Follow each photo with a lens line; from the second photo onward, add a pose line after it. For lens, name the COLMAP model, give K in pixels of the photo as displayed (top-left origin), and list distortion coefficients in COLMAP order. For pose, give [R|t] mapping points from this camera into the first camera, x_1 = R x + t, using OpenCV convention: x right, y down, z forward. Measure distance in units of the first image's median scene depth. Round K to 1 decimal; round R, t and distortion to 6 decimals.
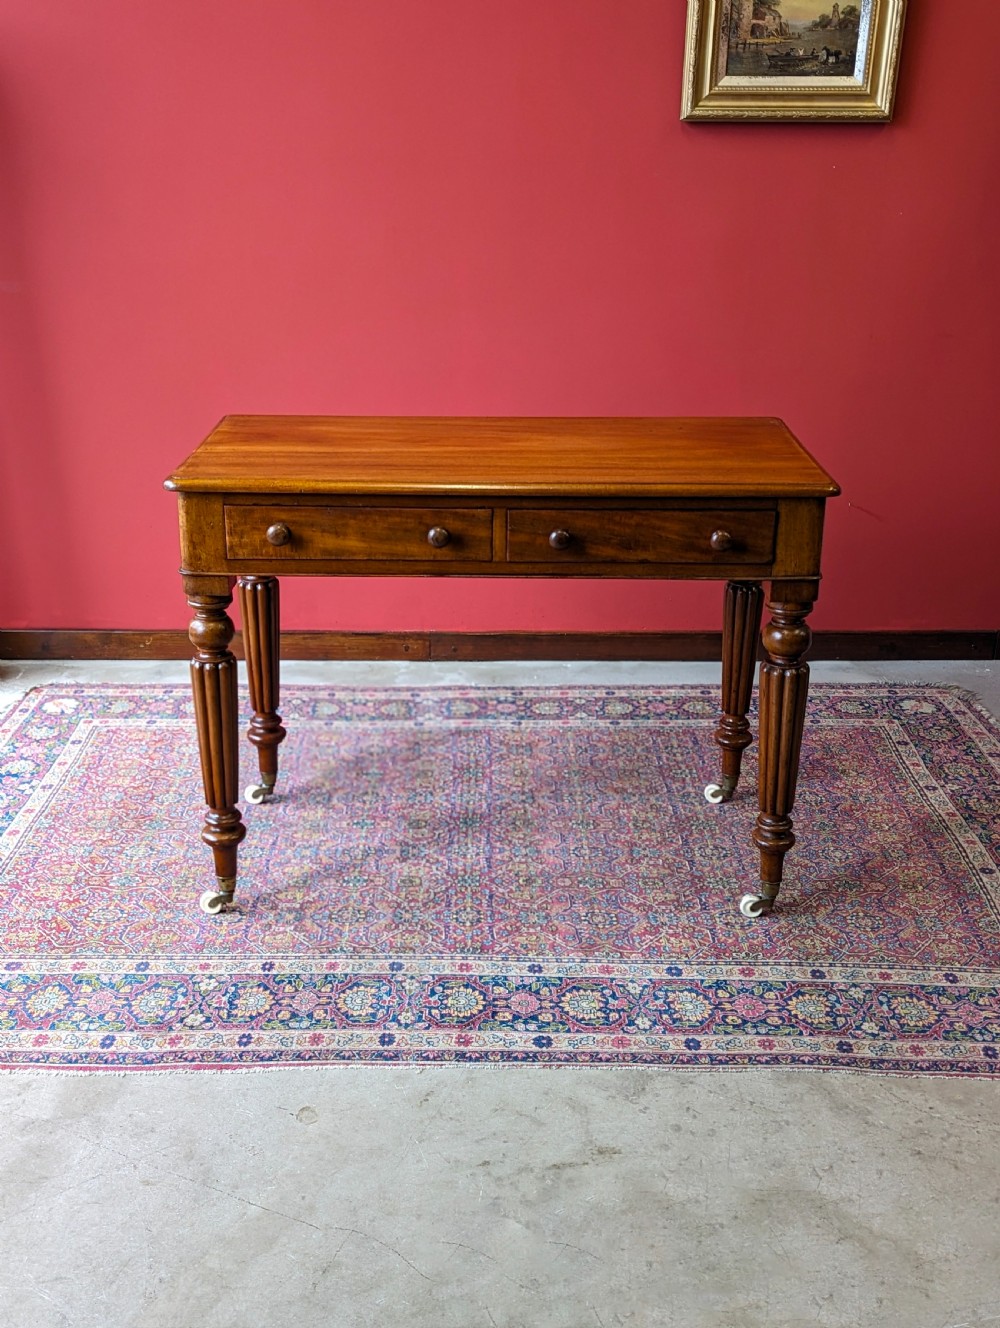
lens RADIAL K [[1405.1, 0, 505.4], [0, 1405.1, 644.8], [0, 0, 1]] dist [0.071219, -0.051244]
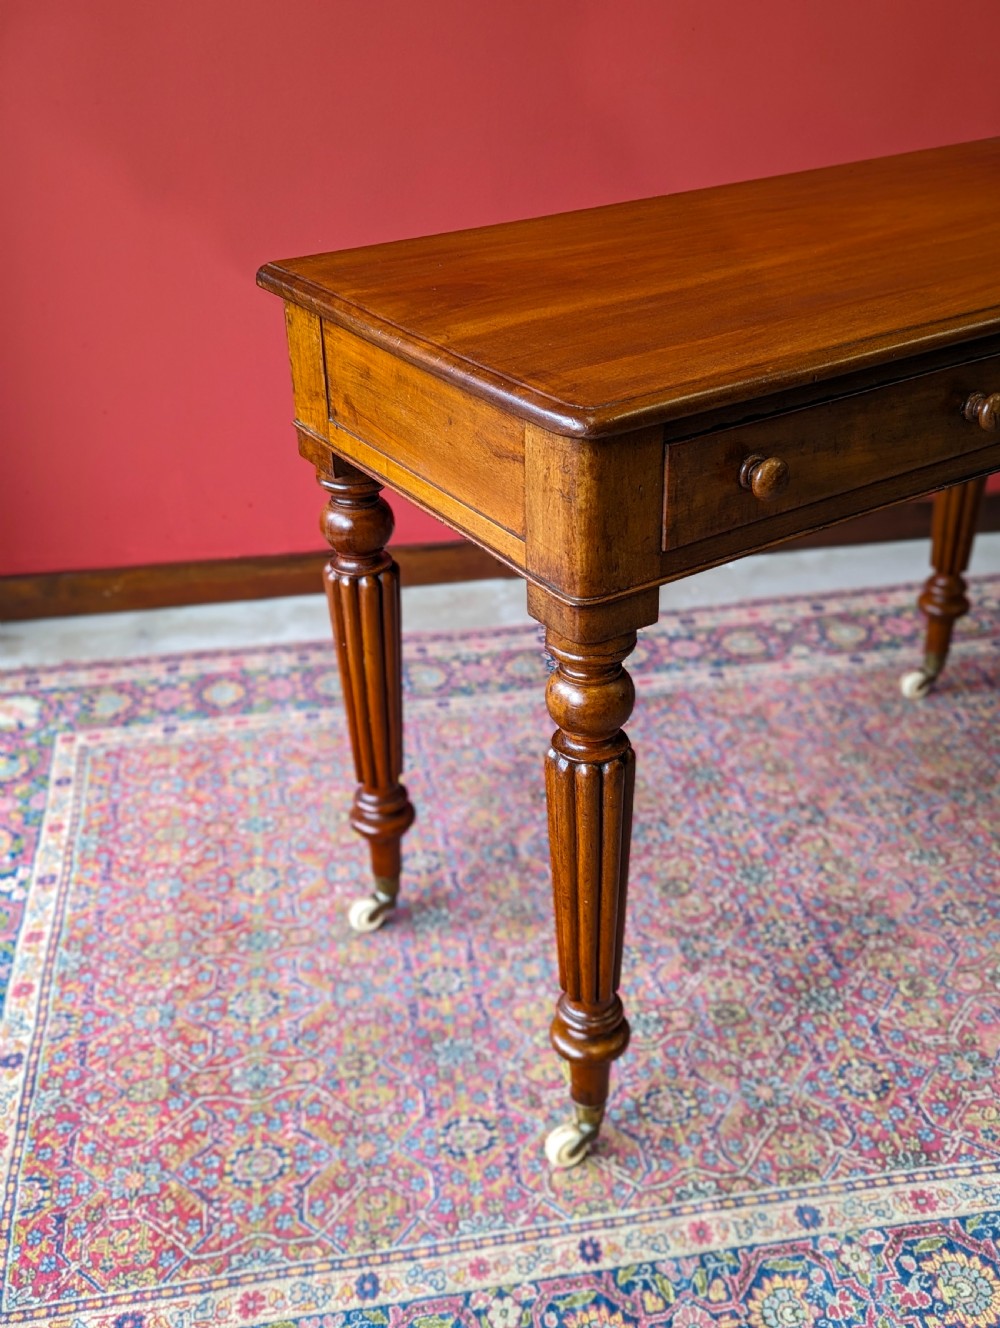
lens RADIAL K [[1409.1, 0, 523.6], [0, 1409.1, 678.6], [0, 0, 1]] dist [0.047018, -0.011634]
pose [[0.985366, -0.099037, 0.138729, -0.244969], [0.074011, 0.981751, 0.175176, -0.093965], [-0.153546, -0.162345, 0.974714, 0.482262]]
